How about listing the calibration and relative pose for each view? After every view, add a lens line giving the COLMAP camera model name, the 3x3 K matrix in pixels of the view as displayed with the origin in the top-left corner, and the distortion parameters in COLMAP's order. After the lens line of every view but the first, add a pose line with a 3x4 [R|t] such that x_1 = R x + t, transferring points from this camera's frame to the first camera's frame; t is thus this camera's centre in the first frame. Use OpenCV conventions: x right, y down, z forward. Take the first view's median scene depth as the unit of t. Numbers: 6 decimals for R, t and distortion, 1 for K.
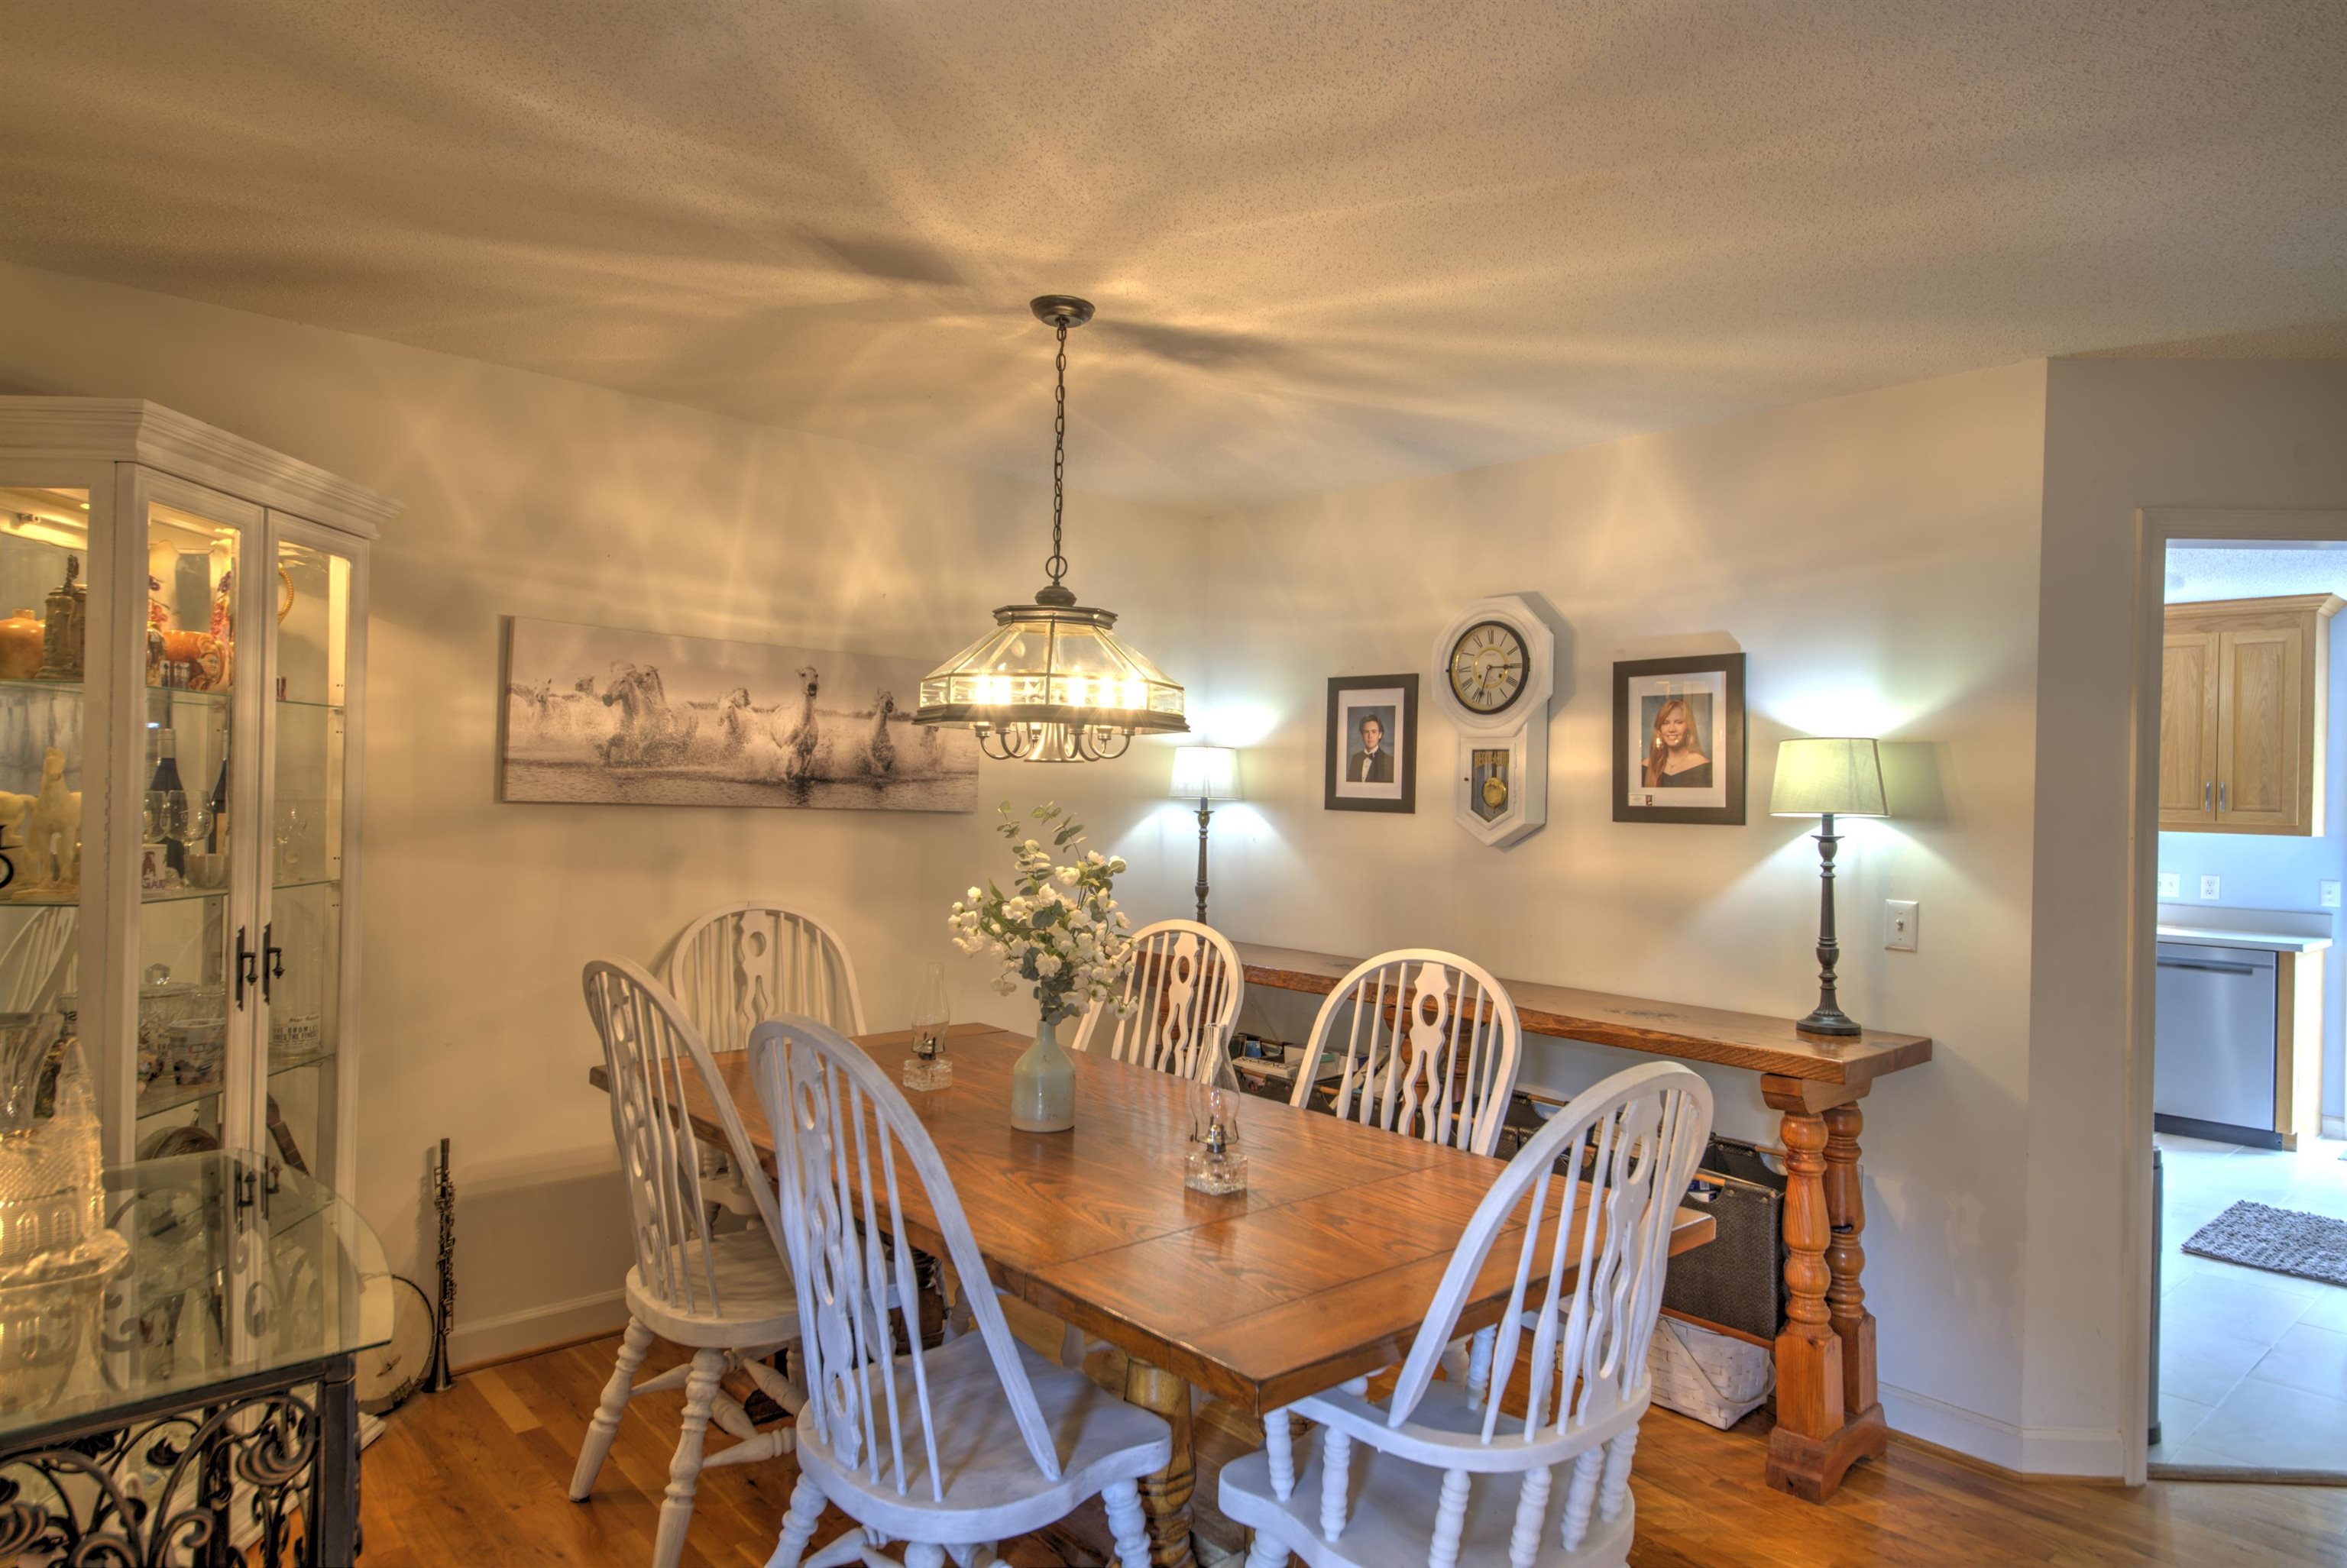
lens RADIAL K [[1376.4, 0, 1173.5], [0, 1376.4, 784.0], [0, 0, 1]] dist [0.002927, 0.001359]
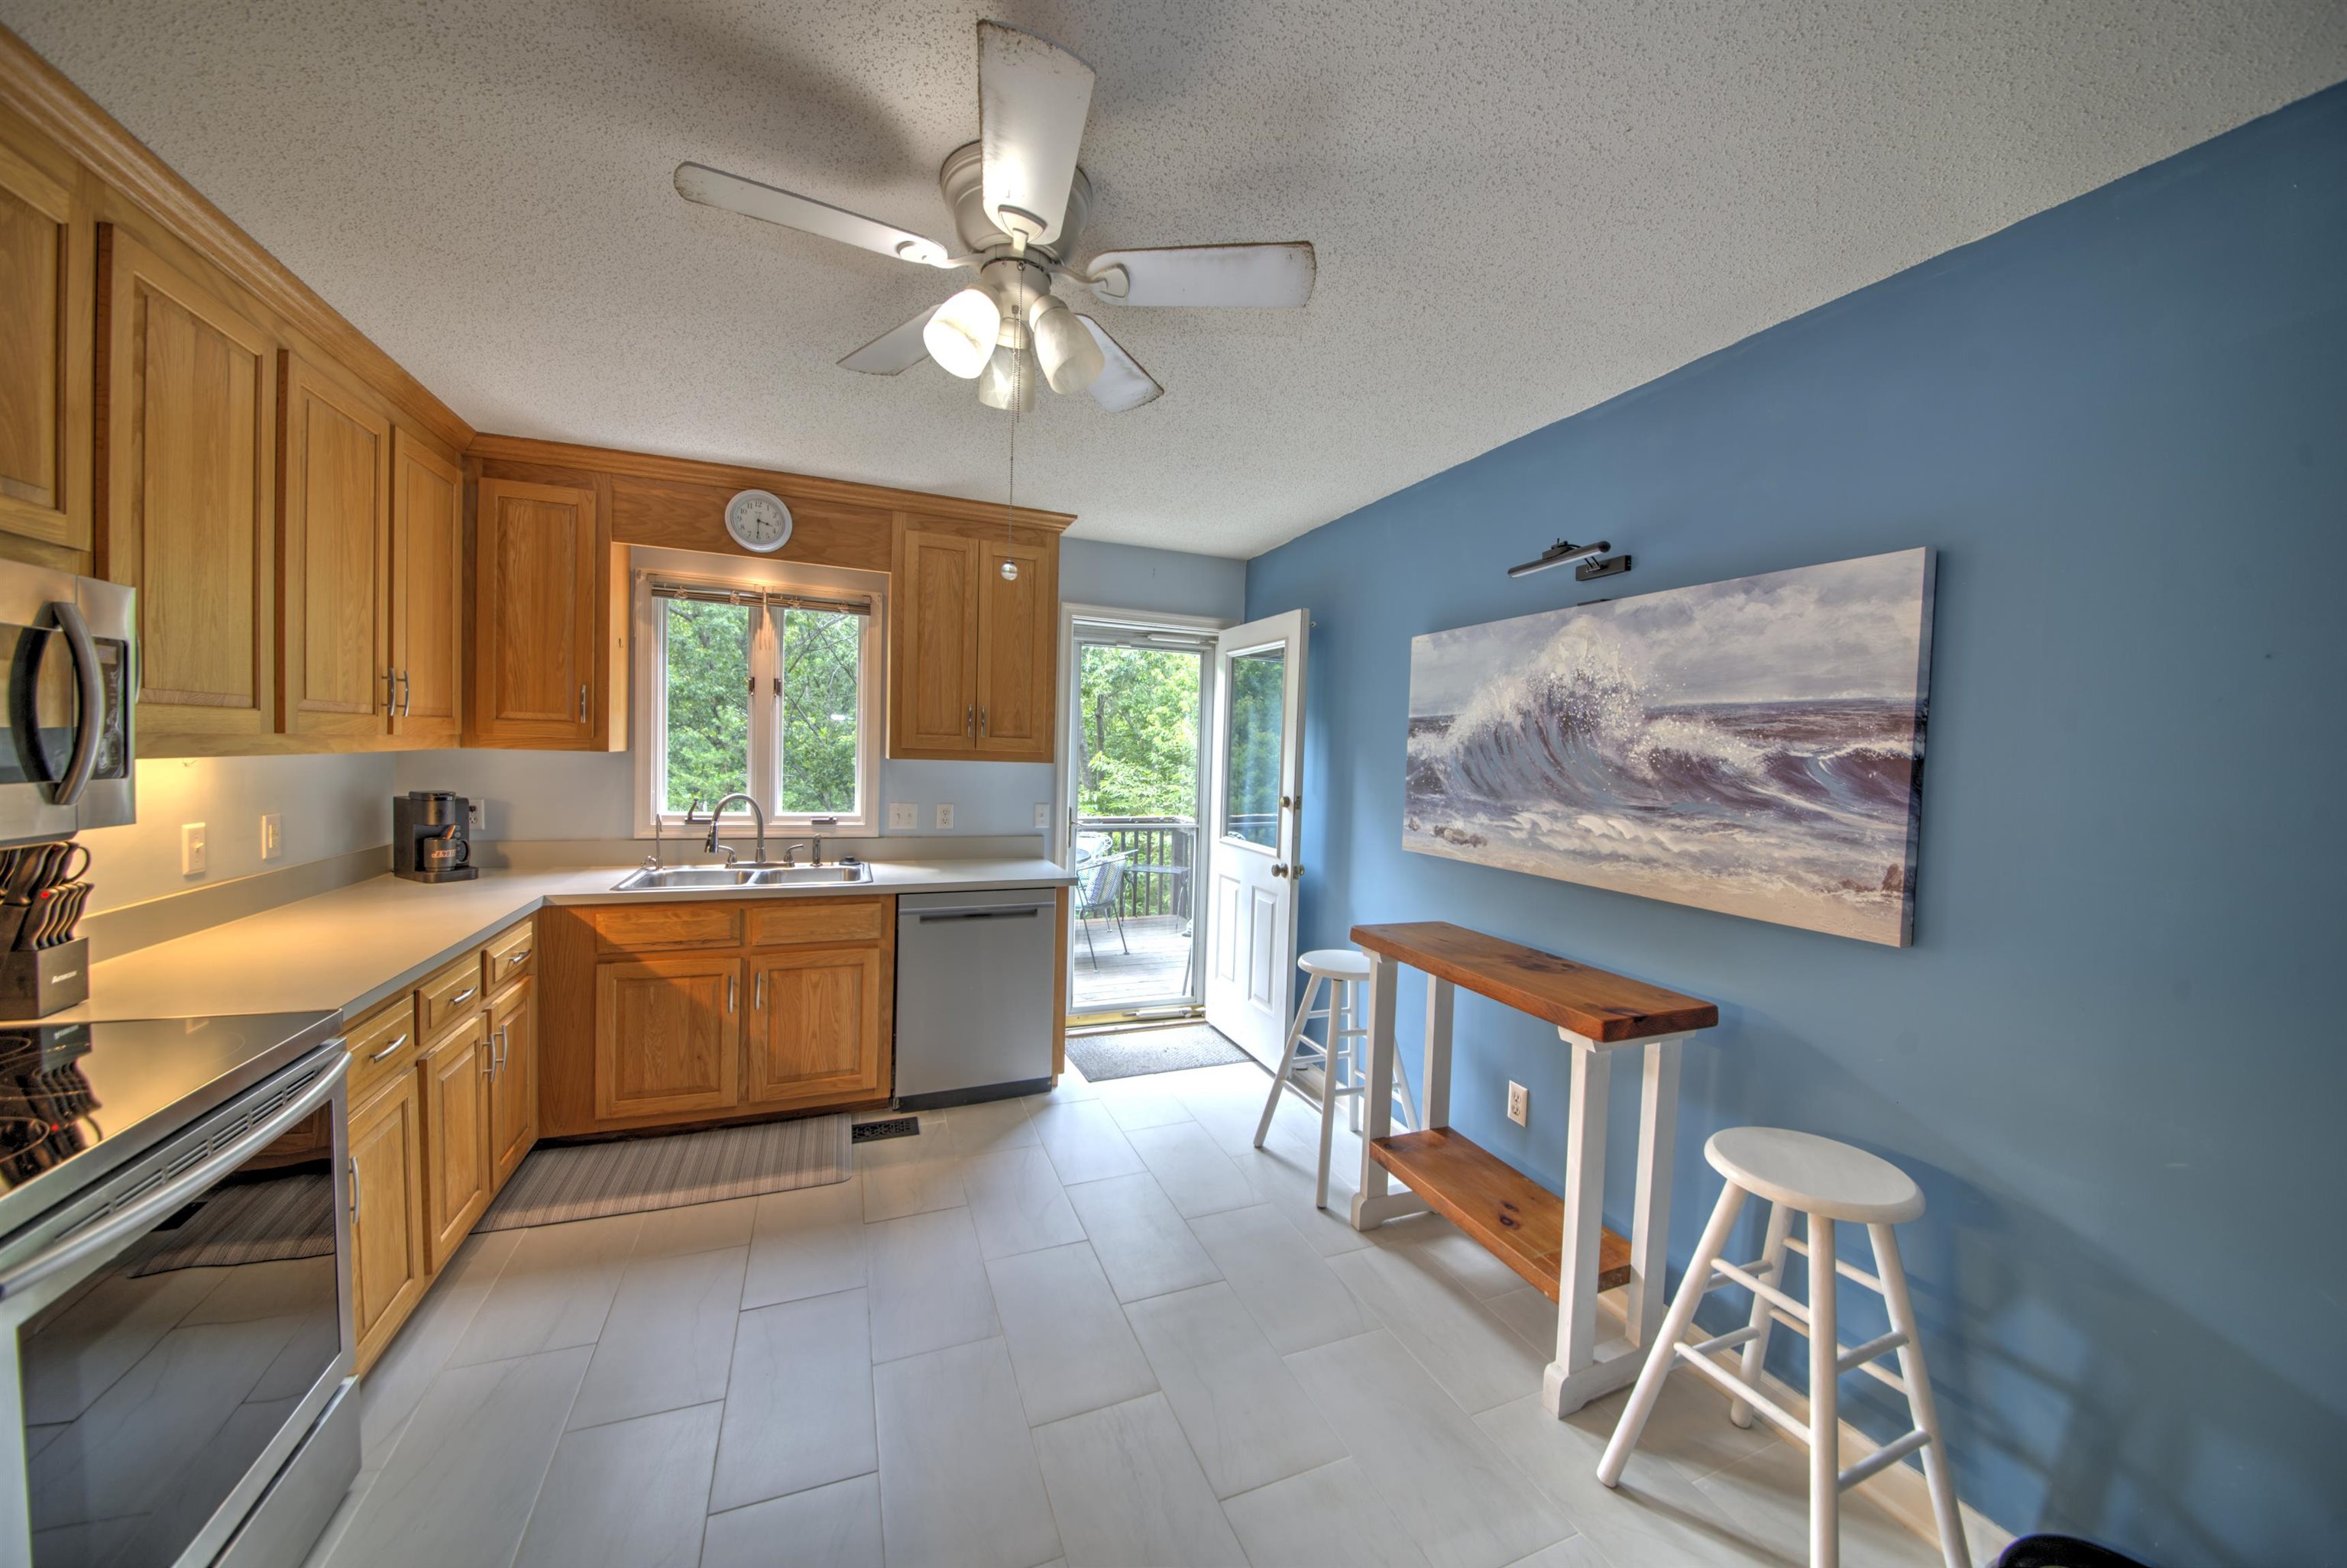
lens RADIAL K [[809.7, 0, 1172.5], [0, 809.7, 788.7], [0, 0, 1]] dist [-0.001143, -0.010565]
pose [[0.333044, -0.061396, 0.940910, 0.297118], [-0.028035, 0.996792, 0.074966, 0.010040], [-0.942494, -0.051345, 0.330254, 0.711305]]
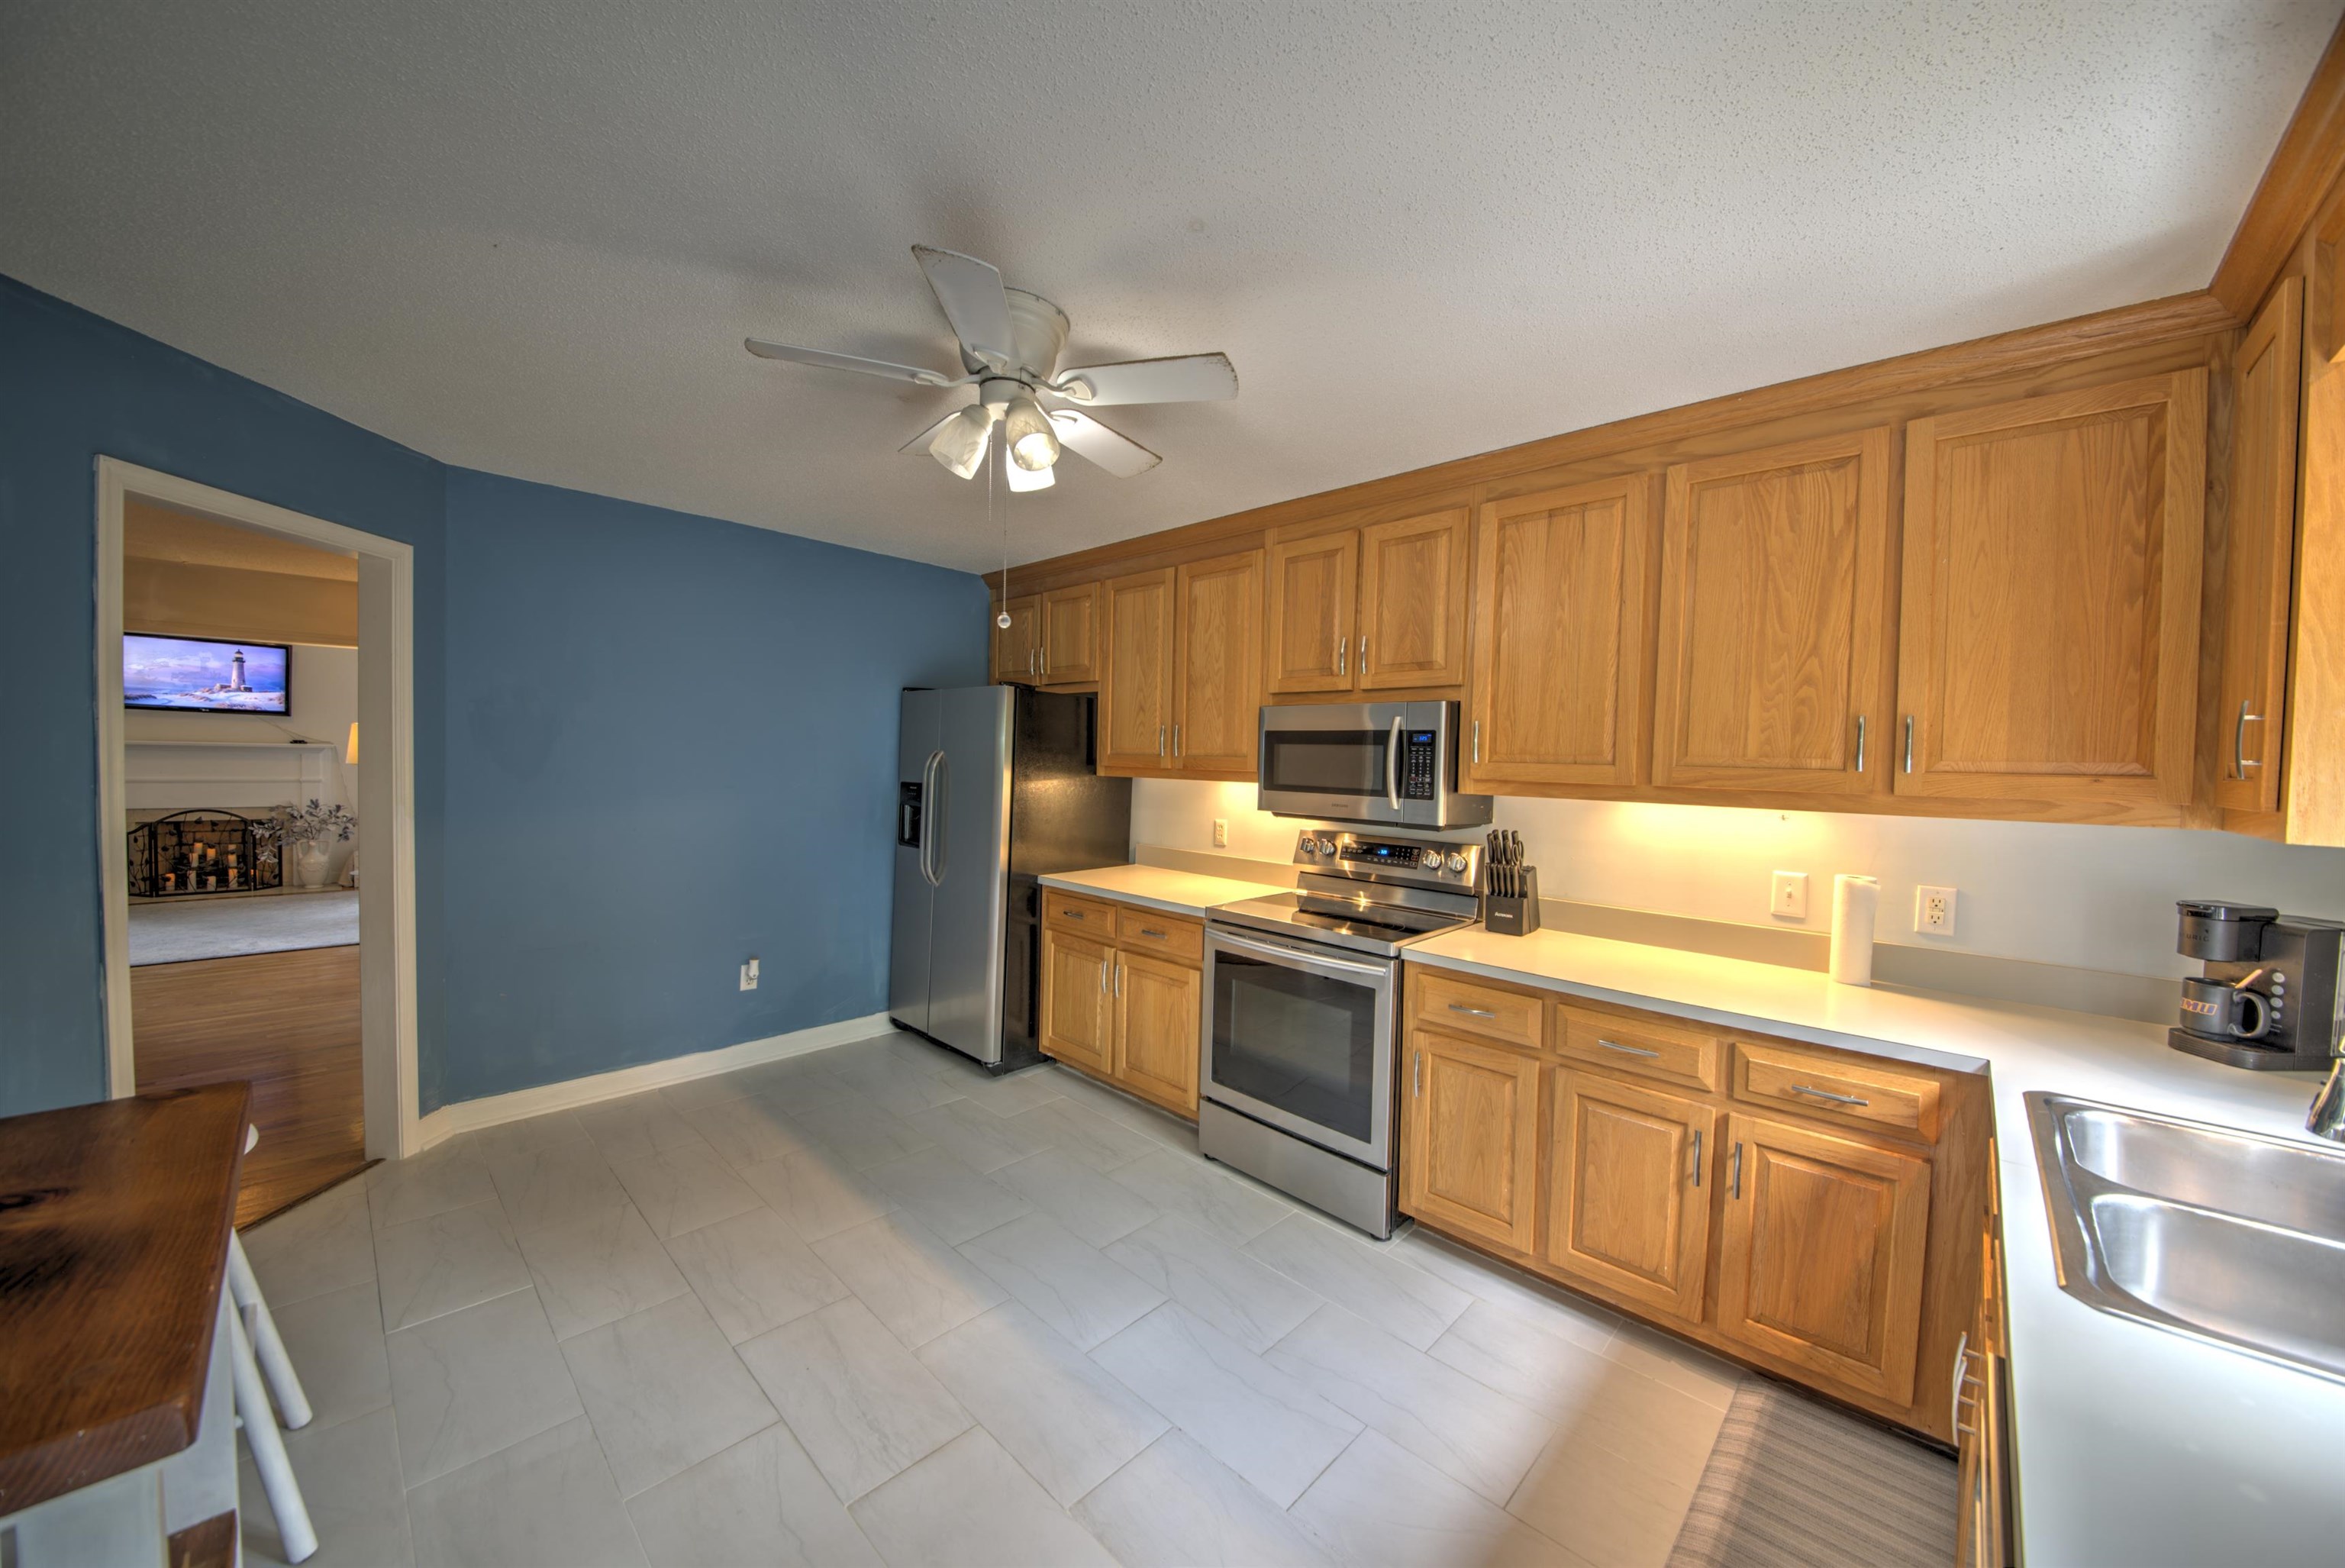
lens RADIAL K [[824.2, 0, 1168.6], [0, 824.2, 788.1], [0, 0, 1]] dist [0.005100, -0.011407]
pose [[0.067907, 0.011556, -0.997625, 0.818099], [-0.016297, 0.999812, 0.010472, 0.022144], [0.997559, 0.015547, 0.068082, 0.879446]]
